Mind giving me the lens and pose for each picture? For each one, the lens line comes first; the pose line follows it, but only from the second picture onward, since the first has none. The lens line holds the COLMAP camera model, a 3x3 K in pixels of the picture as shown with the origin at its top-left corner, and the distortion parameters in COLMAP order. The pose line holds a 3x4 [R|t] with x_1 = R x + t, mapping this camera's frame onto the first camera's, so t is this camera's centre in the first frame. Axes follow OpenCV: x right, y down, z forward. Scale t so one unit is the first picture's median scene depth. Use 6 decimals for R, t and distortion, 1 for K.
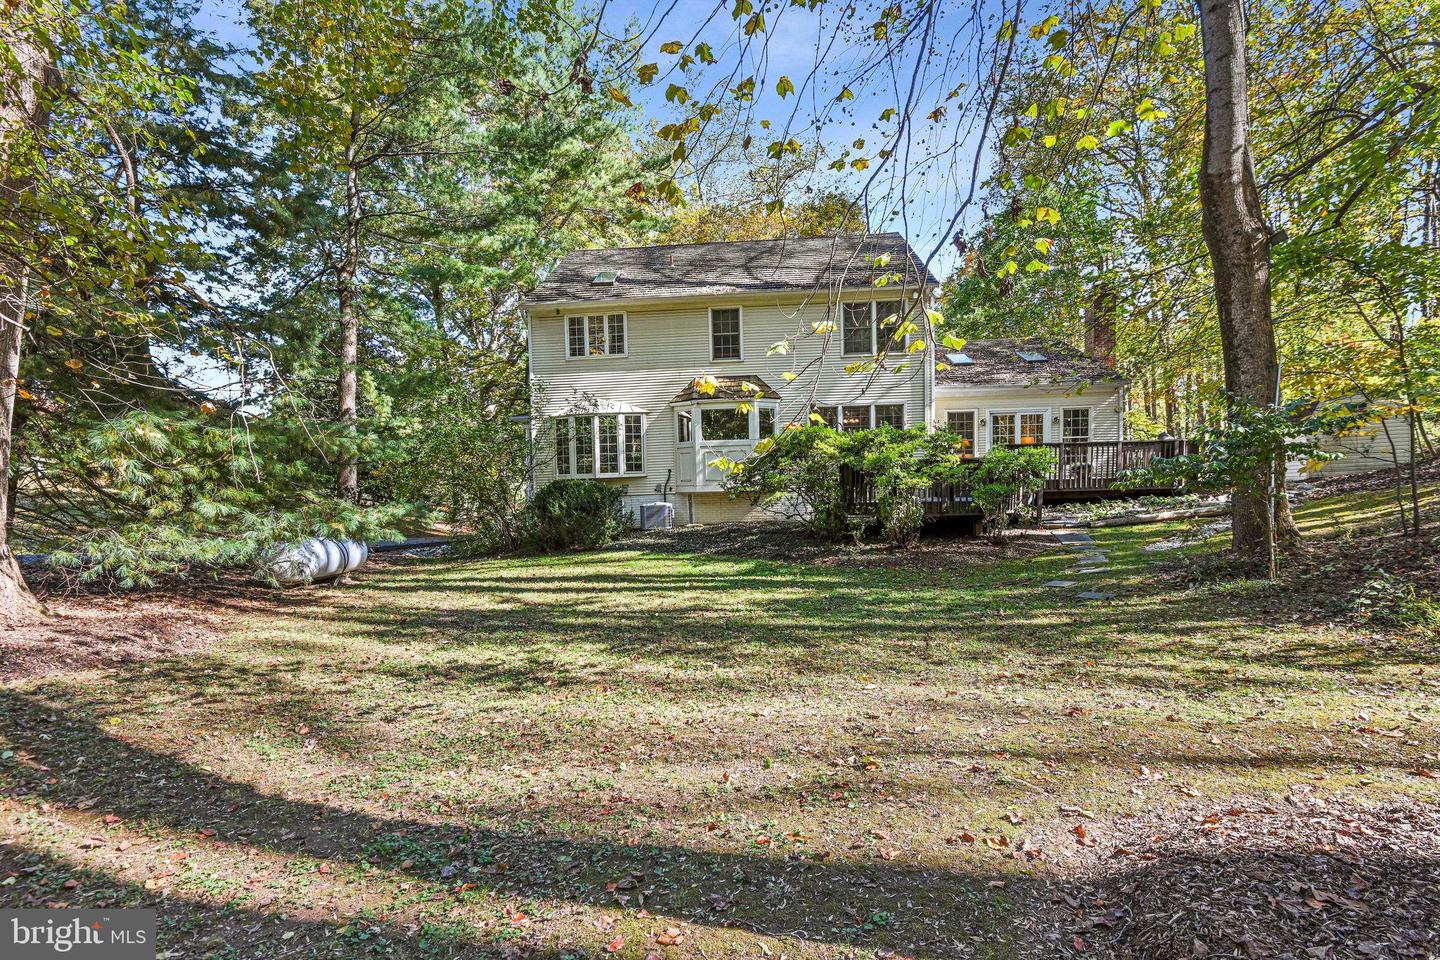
lens RADIAL K [[692.2, 0, 713.5], [0, 692.2, 527.1], [0, 0, 1]] dist [-0.010533, 0.000743]
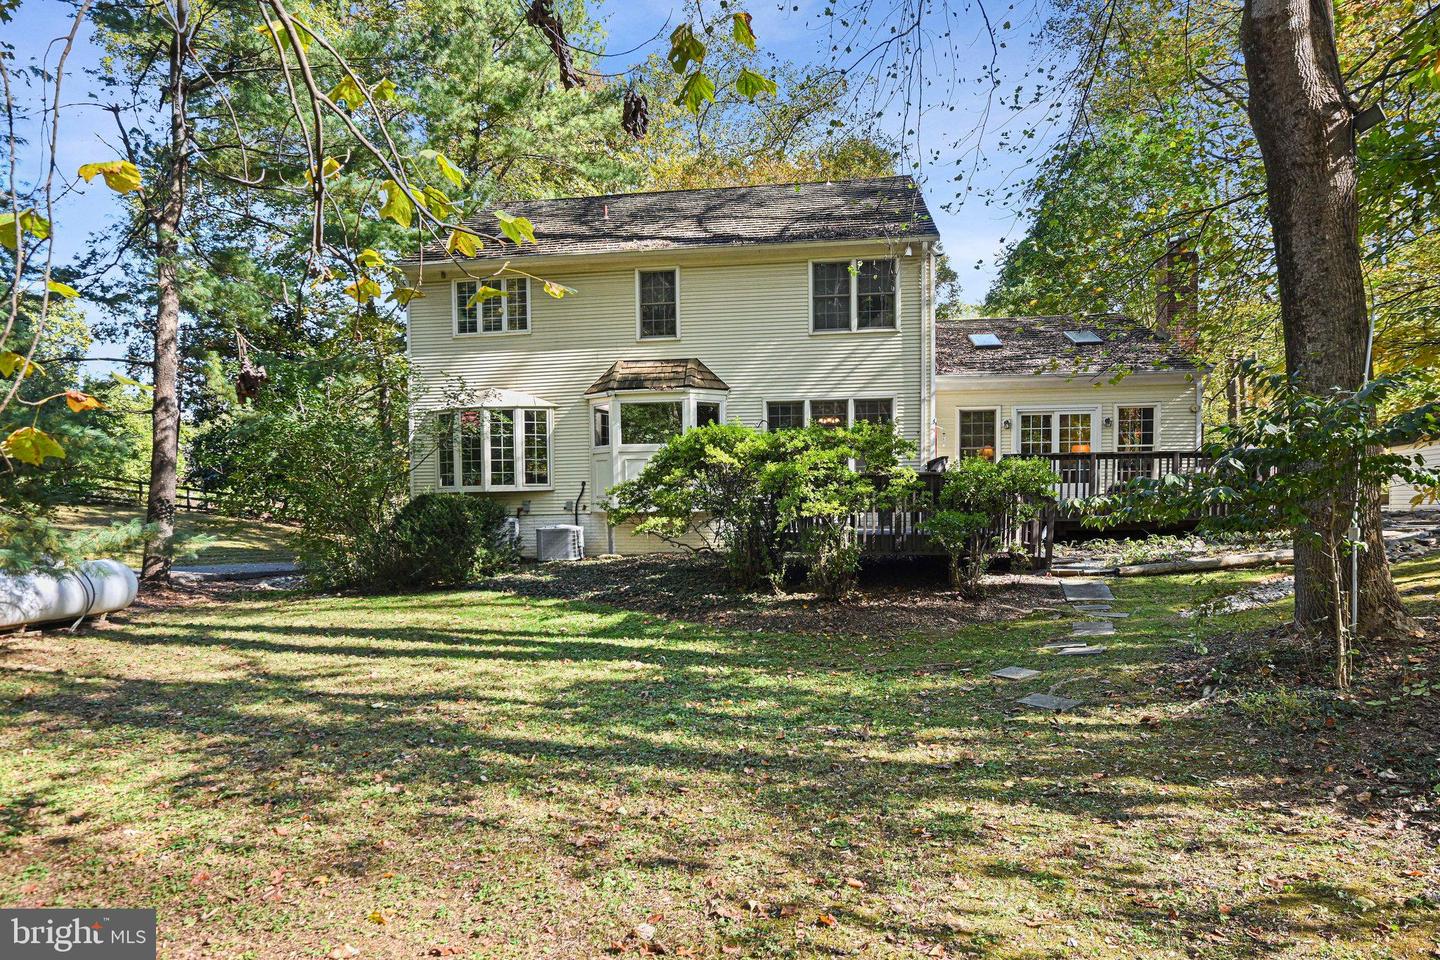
lens RADIAL K [[817.8, 0, 707.8], [0, 817.8, 537.9], [0, 0, 1]] dist [-0.015150, -0.000085]
pose [[0.998012, 0.018359, -0.060291, 0.131513], [-0.019163, 0.999735, -0.012772, -0.013118], [0.060040, 0.013901, 0.998099, 0.117342]]
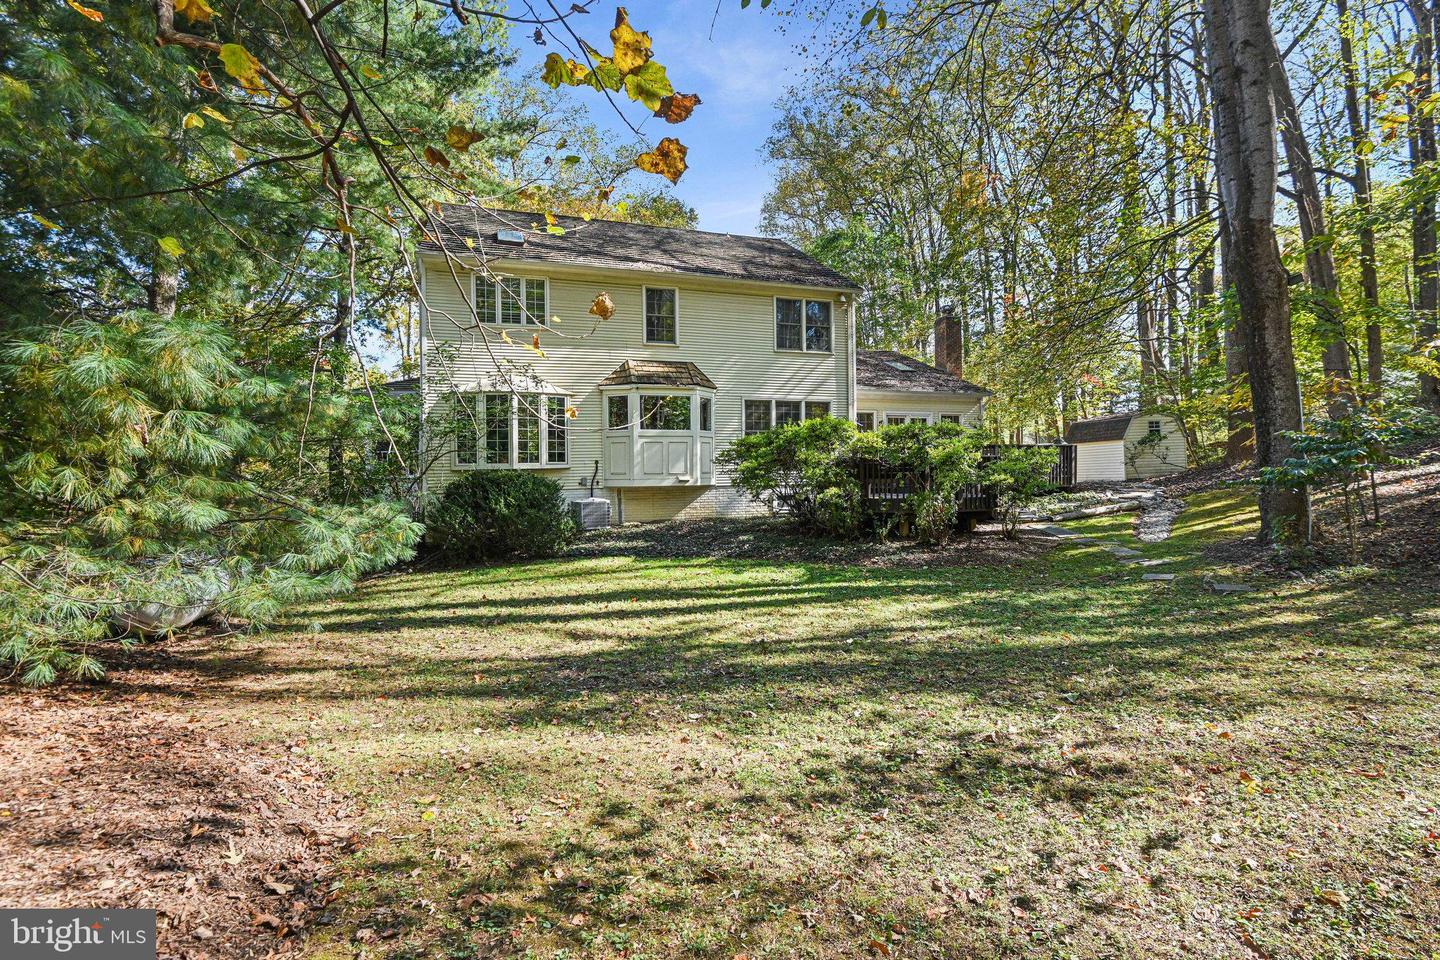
lens RADIAL K [[663.1, 0, 716.4], [0, 663.1, 472.4], [0, 0, 1]] dist [-0.000519, -0.000099]
pose [[0.918972, 0.014735, 0.394047, -0.261239], [0.014488, 0.997365, -0.071082, -0.006482], [-0.394056, 0.071031, 0.916337, 0.176120]]
